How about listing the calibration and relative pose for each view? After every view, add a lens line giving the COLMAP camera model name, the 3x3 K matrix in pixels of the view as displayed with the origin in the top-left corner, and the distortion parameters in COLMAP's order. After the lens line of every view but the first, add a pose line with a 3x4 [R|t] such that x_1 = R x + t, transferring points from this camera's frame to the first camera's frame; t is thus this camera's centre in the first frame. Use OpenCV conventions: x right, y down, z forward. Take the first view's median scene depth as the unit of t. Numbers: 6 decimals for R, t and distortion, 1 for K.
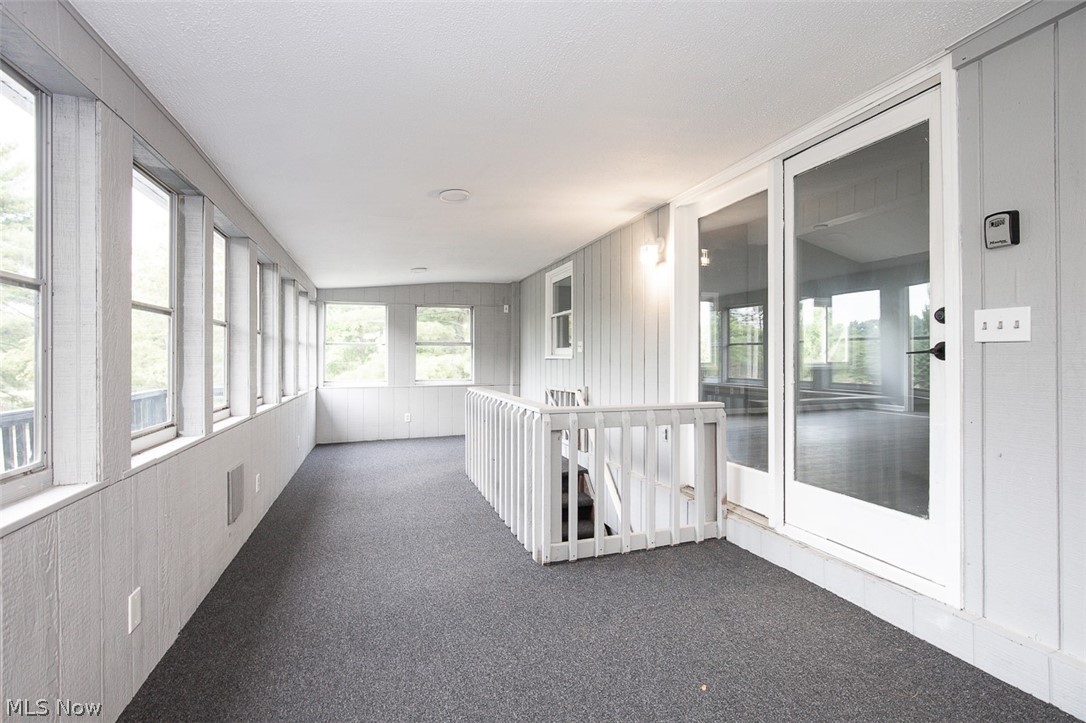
lens RADIAL K [[503.3, 0, 543.0], [0, 503.3, 361.5], [0, 0, 1]] dist [-0.000725, 0.000267]
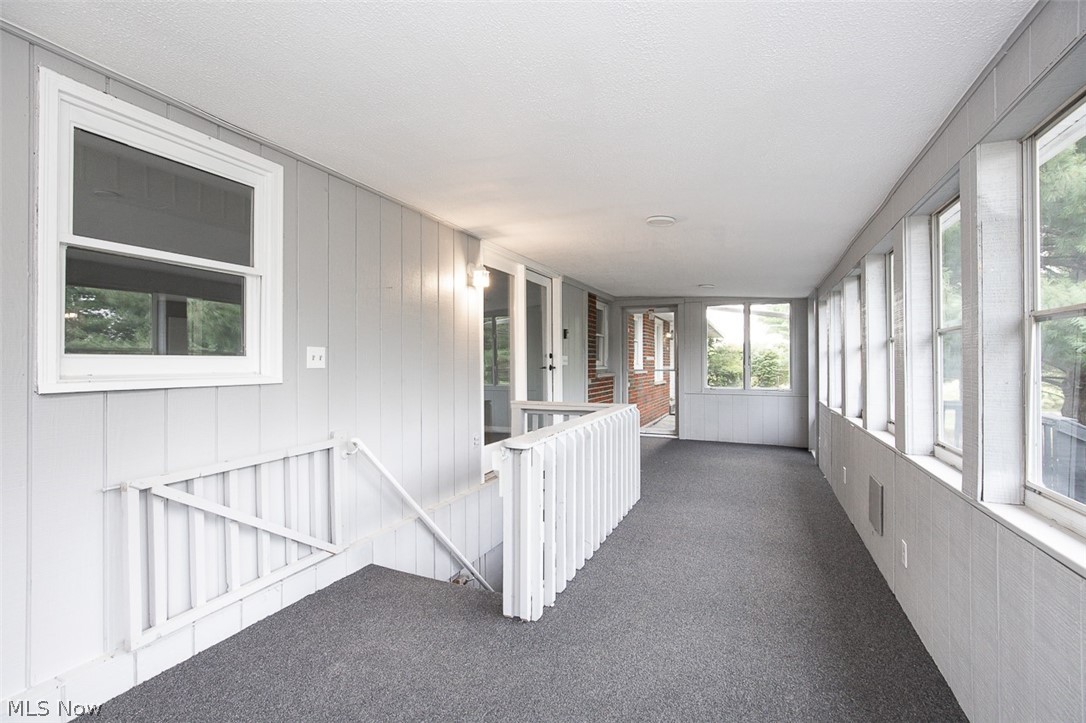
lens RADIAL K [[503.3, 0, 543.0], [0, 503.3, 361.5], [0, 0, 1]] dist [-0.000725, 0.000267]
pose [[-0.742745, 0.003241, 0.669566, -0.661350], [0.006486, 0.999976, 0.002354, -0.037380], [-0.669543, 0.006091, -0.742749, 1.843318]]
